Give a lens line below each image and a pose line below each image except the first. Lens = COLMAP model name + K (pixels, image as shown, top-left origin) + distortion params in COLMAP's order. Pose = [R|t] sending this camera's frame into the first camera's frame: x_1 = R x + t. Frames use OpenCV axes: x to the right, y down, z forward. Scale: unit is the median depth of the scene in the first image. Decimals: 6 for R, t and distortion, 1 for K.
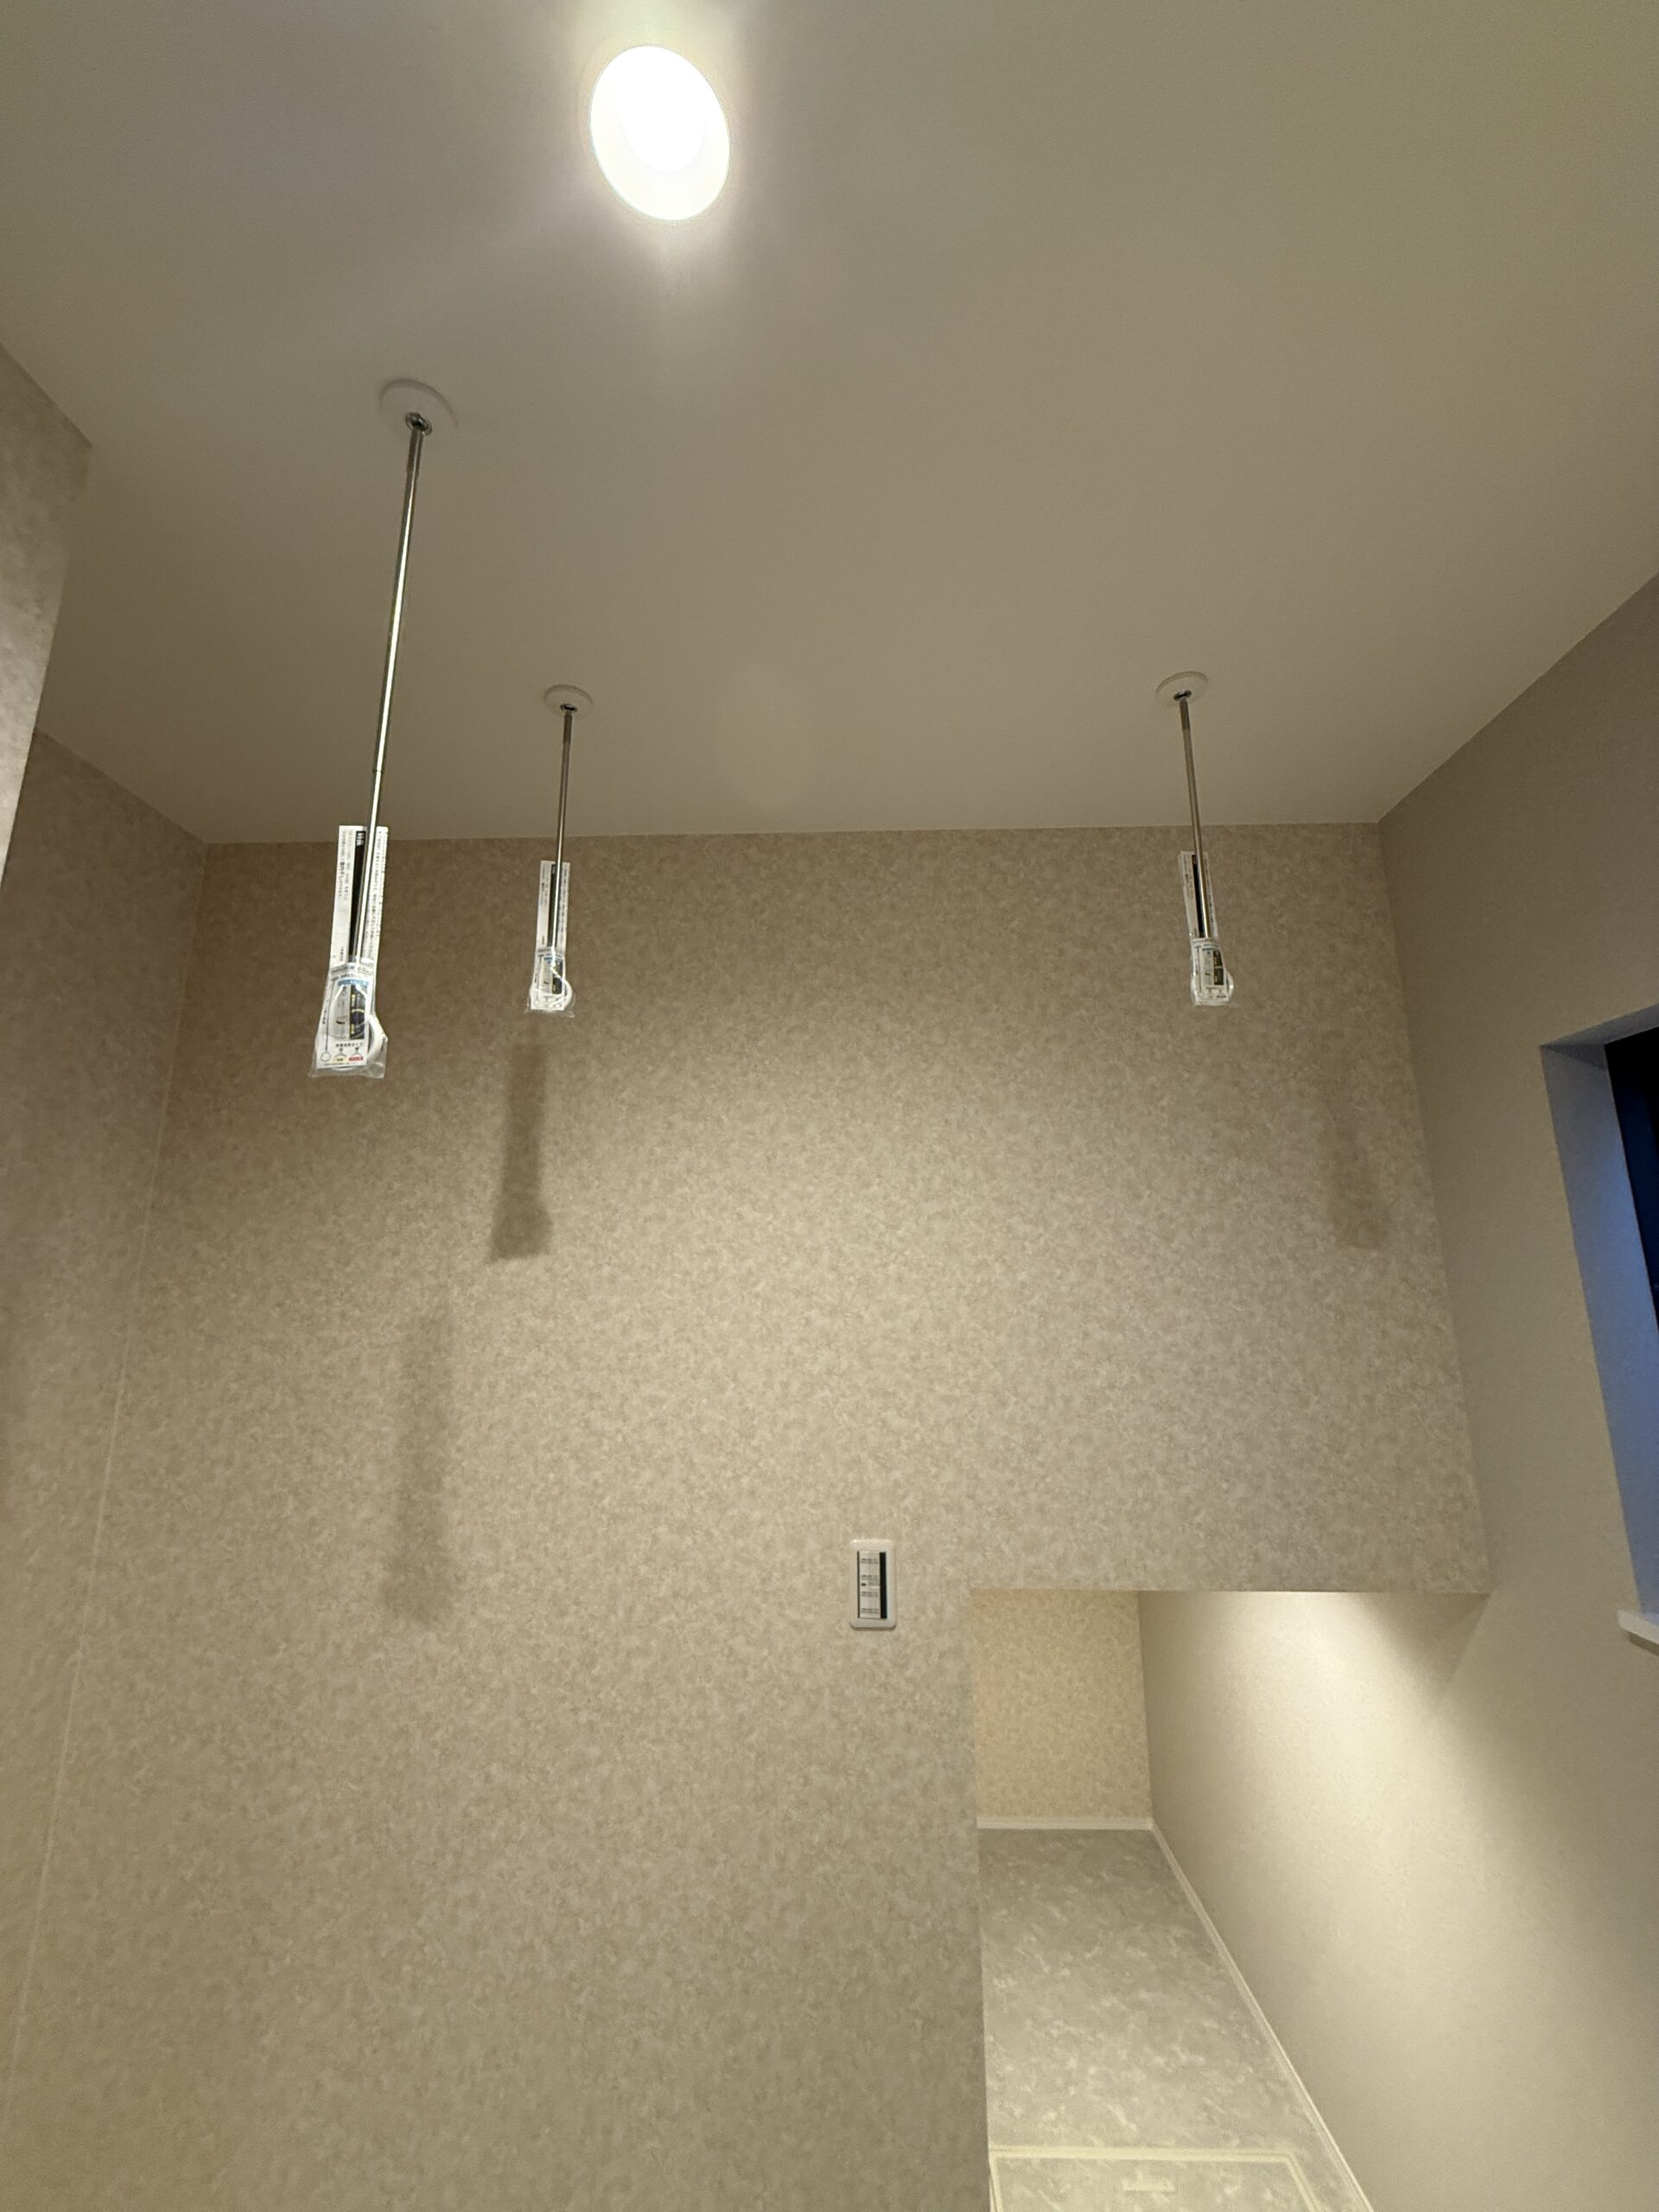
lens RADIAL K [[879.0, 0, 826.1], [0, 879.0, 1096.7], [0, 0, 1]] dist [-0.001373, -0.000240]
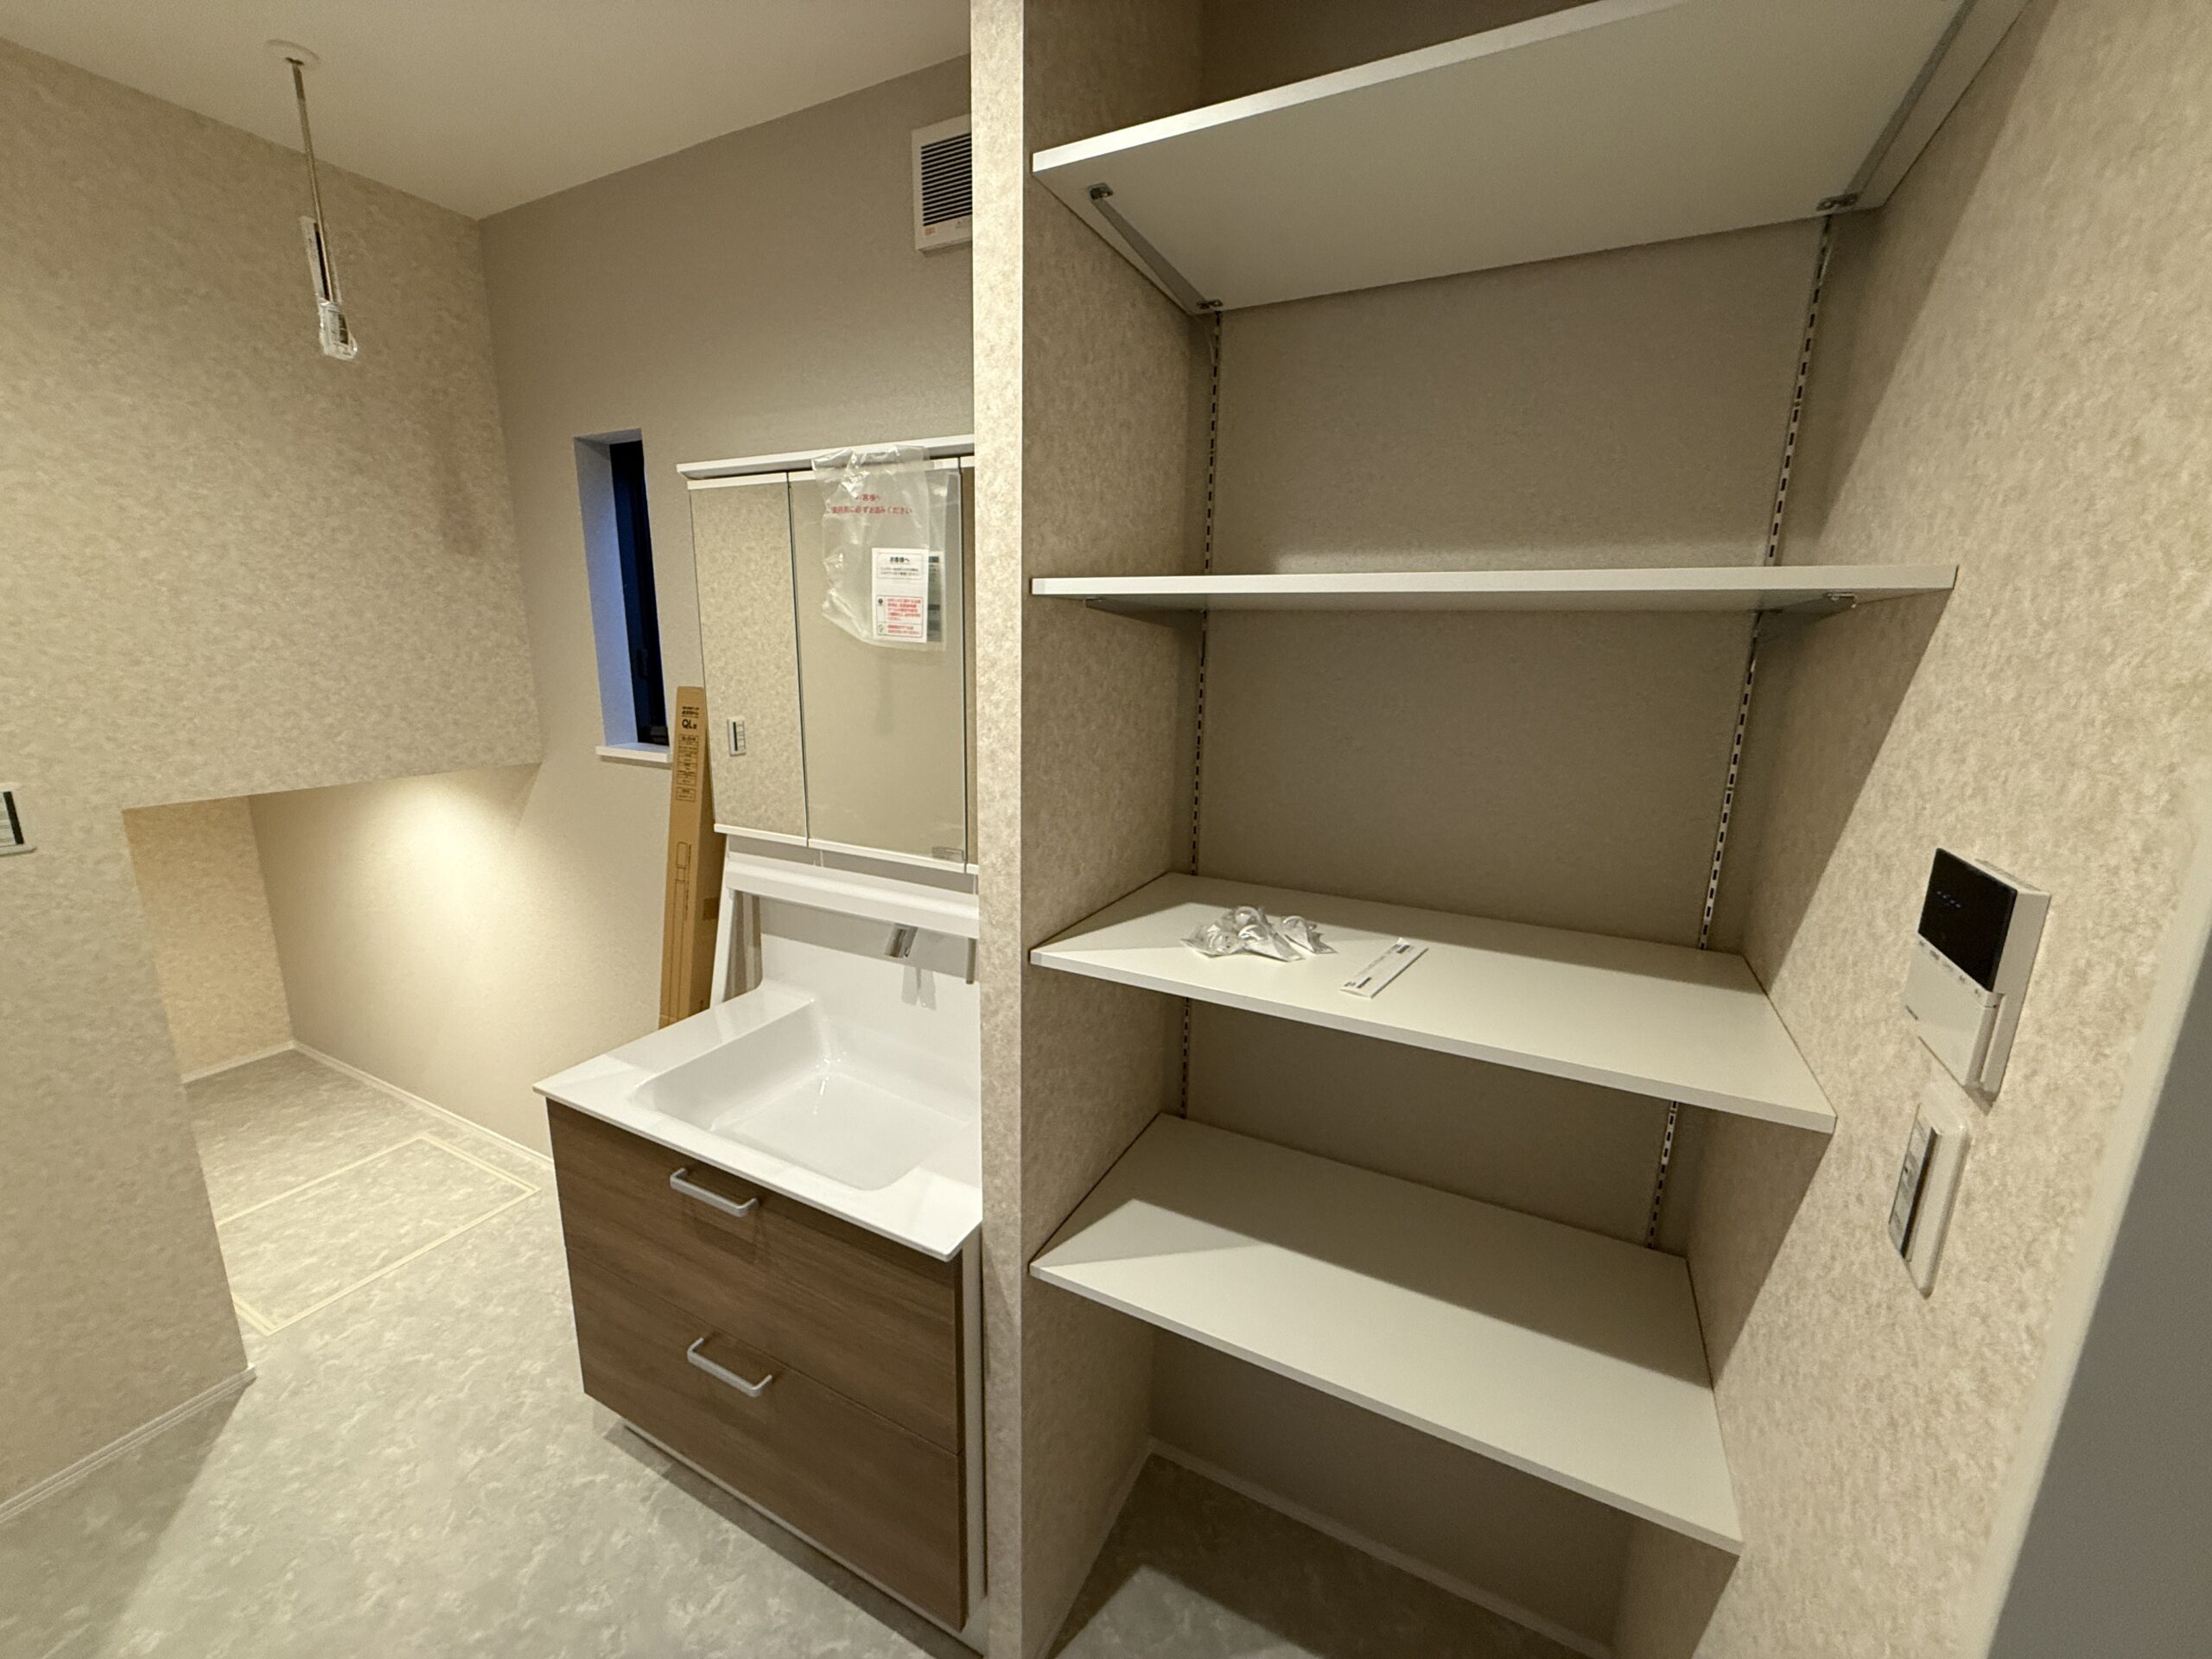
lens RADIAL K [[879.0, 0, 1100.2], [0, 879.0, 823.7], [0, 0, 1]] dist [-0.001373, -0.000240]
pose [[0.430468, -0.180843, 0.884304, -0.311723], [-0.204885, 0.934571, 0.290859, -0.052705], [-0.879045, -0.306386, 0.365251, -0.609783]]
